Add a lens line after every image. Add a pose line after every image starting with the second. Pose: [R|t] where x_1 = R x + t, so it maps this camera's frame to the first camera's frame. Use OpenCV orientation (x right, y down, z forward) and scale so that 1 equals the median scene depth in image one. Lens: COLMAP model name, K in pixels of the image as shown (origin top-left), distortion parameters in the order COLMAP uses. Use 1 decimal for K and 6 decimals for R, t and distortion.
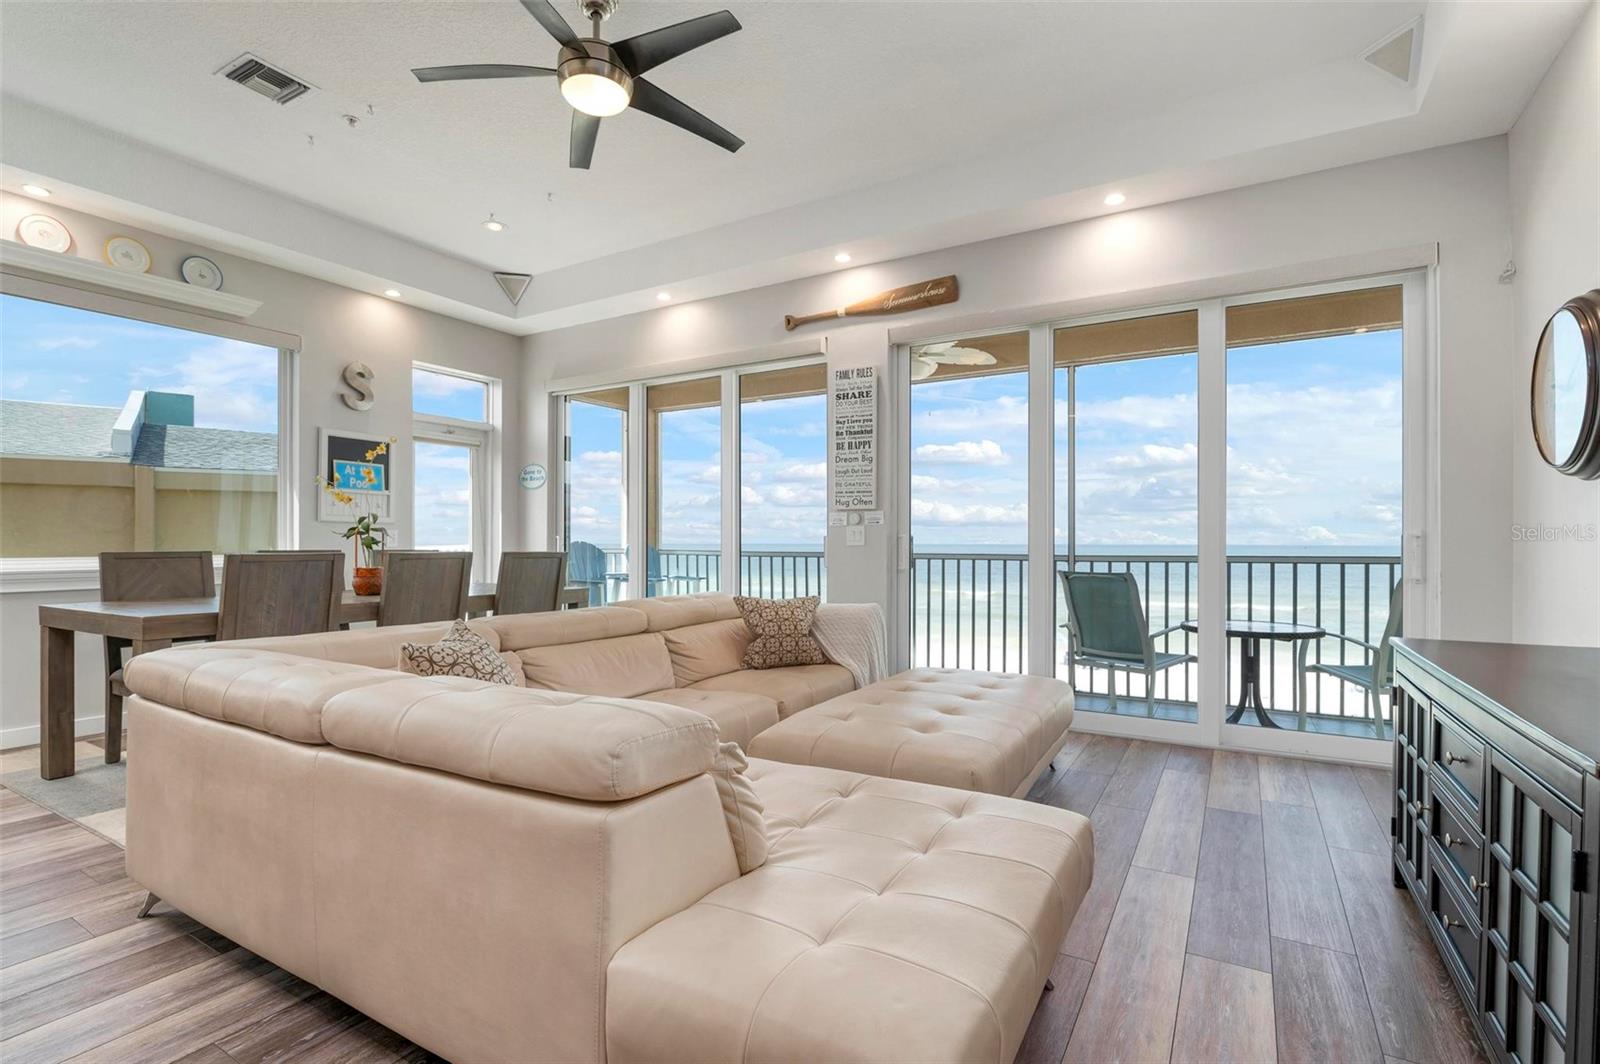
lens RADIAL K [[733.4, 0, 800.7], [0, 733.4, 533.4], [0, 0, 1]] dist [-0.000699, -0.000358]
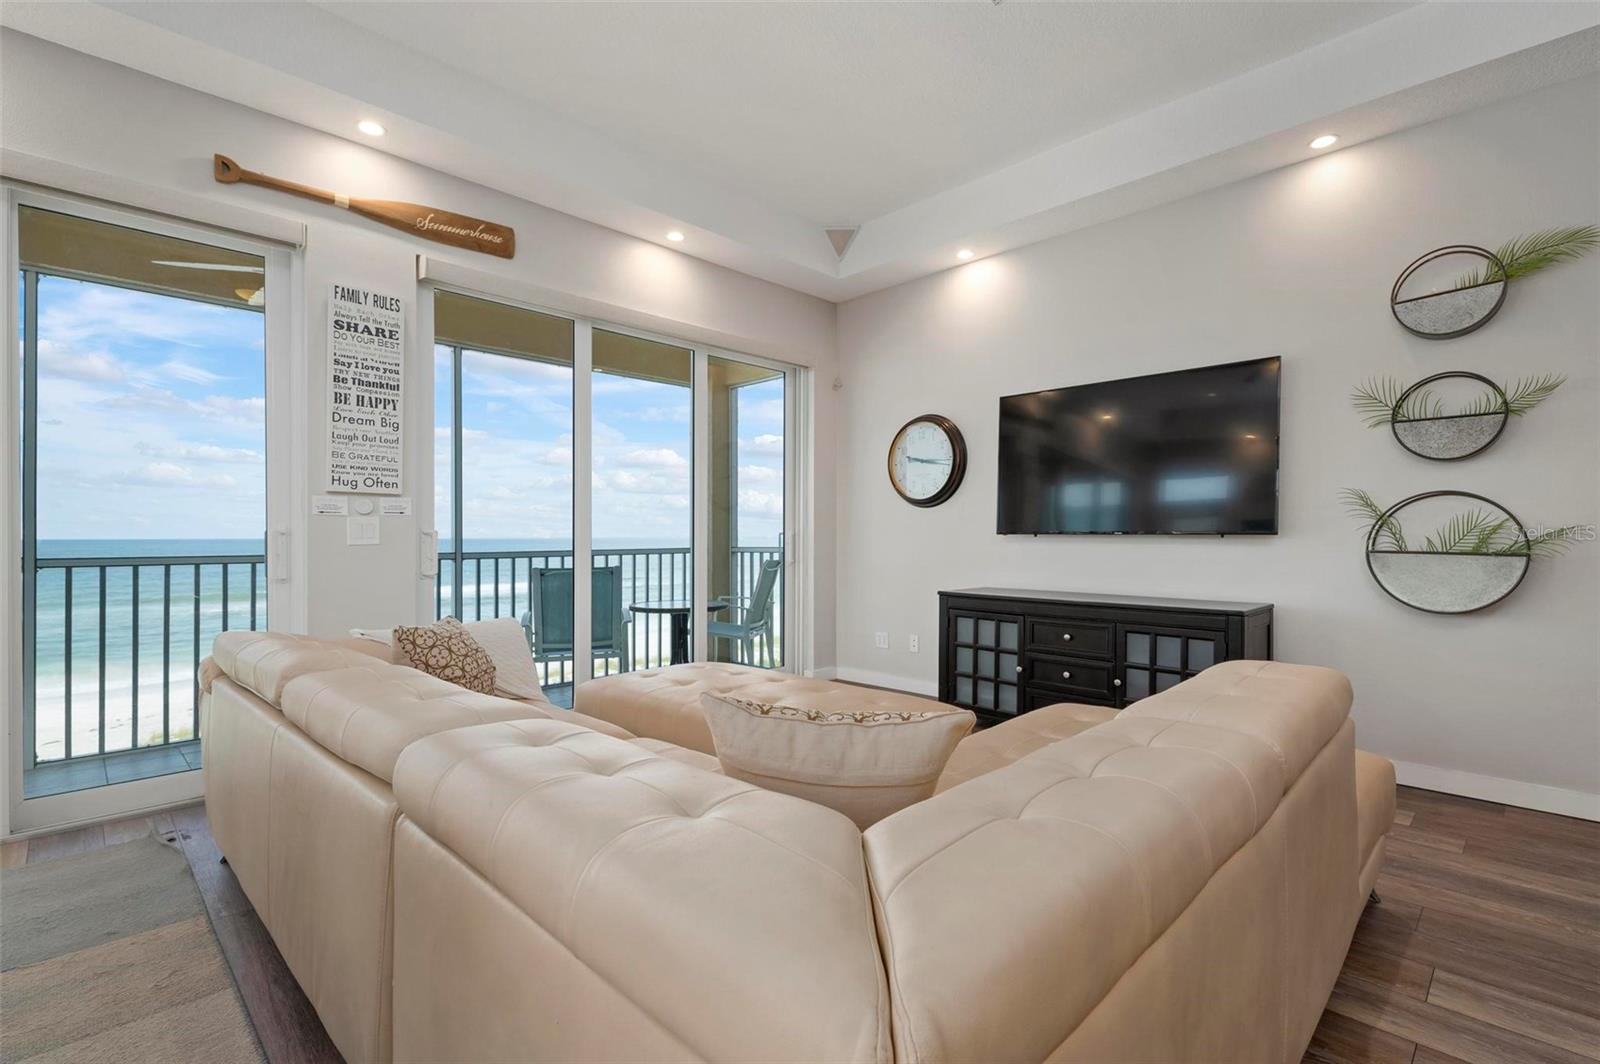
lens RADIAL K [[733.4, 0, 806.5], [0, 733.4, 561.4], [0, 0, 1]] dist [-0.000699, -0.000358]
pose [[0.241341, -0.033191, 0.969873, -0.513413], [-0.007352, 0.999324, 0.036029, 0.005006], [-0.970413, -0.015826, 0.240934, 0.417217]]
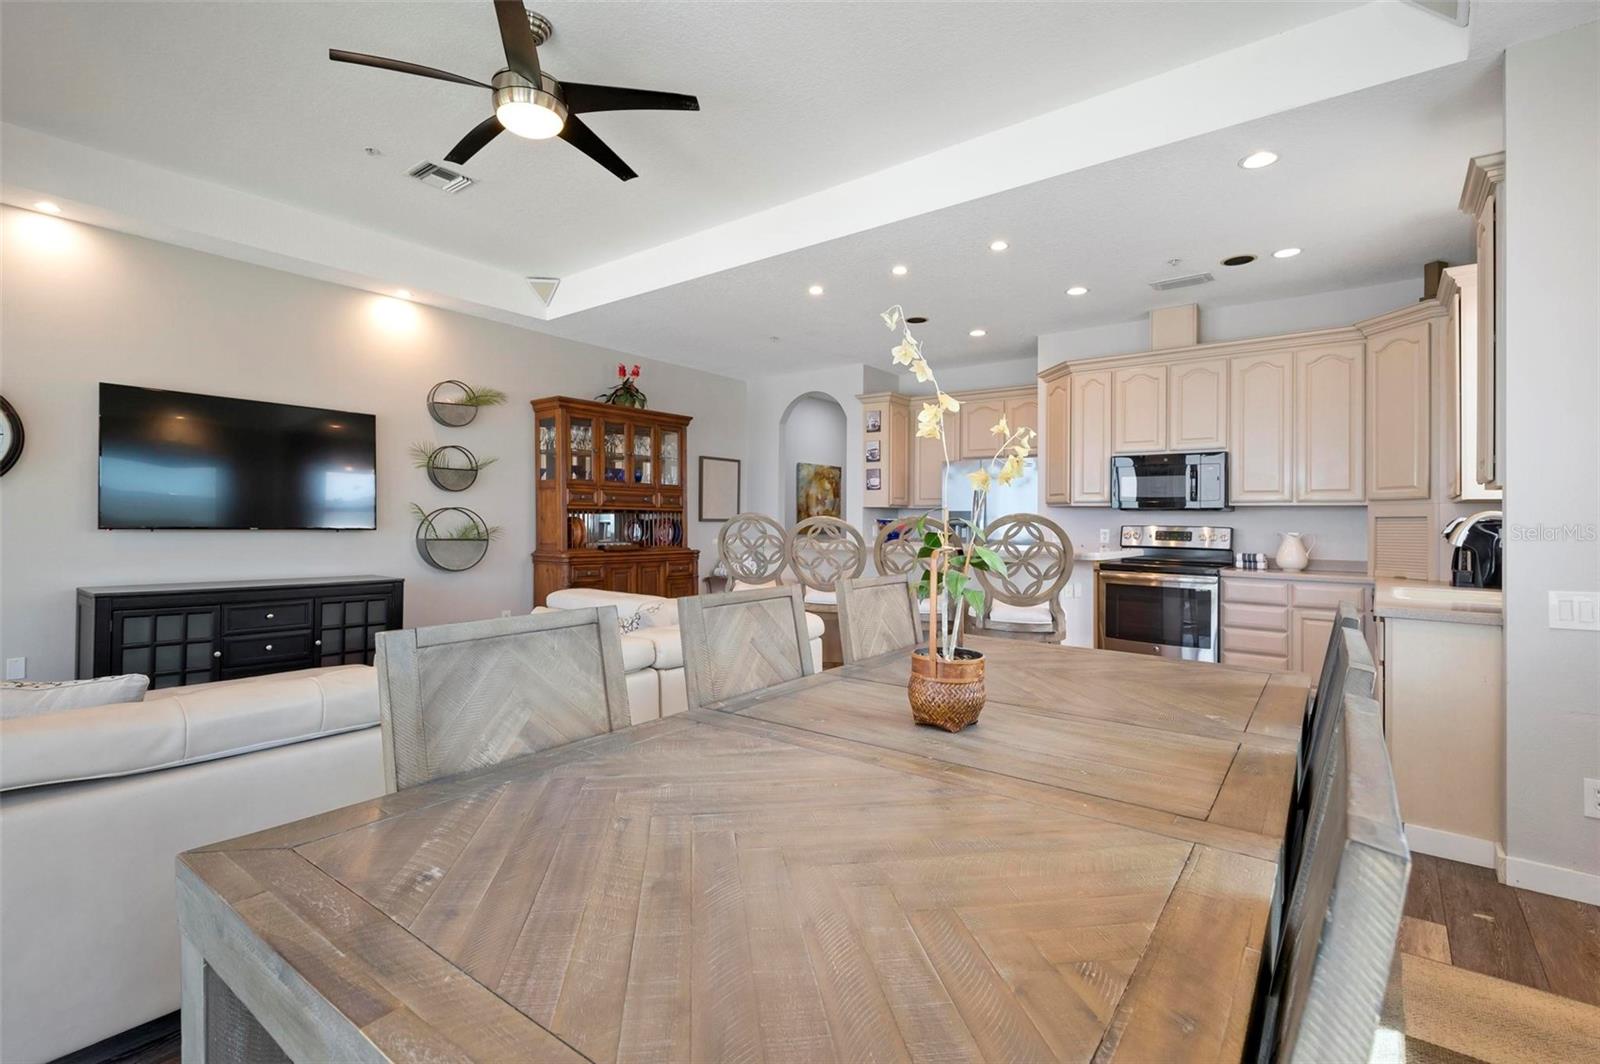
lens RADIAL K [[714.5, 0, 802.2], [0, 714.5, 530.1], [0, 0, 1]] dist [-0.002644, -0.001629]
pose [[-0.992996, -0.017925, 0.116781, -0.474503], [-0.017627, 0.999838, 0.003583, -0.014185], [-0.116827, 0.001500, -0.993151, 1.164689]]
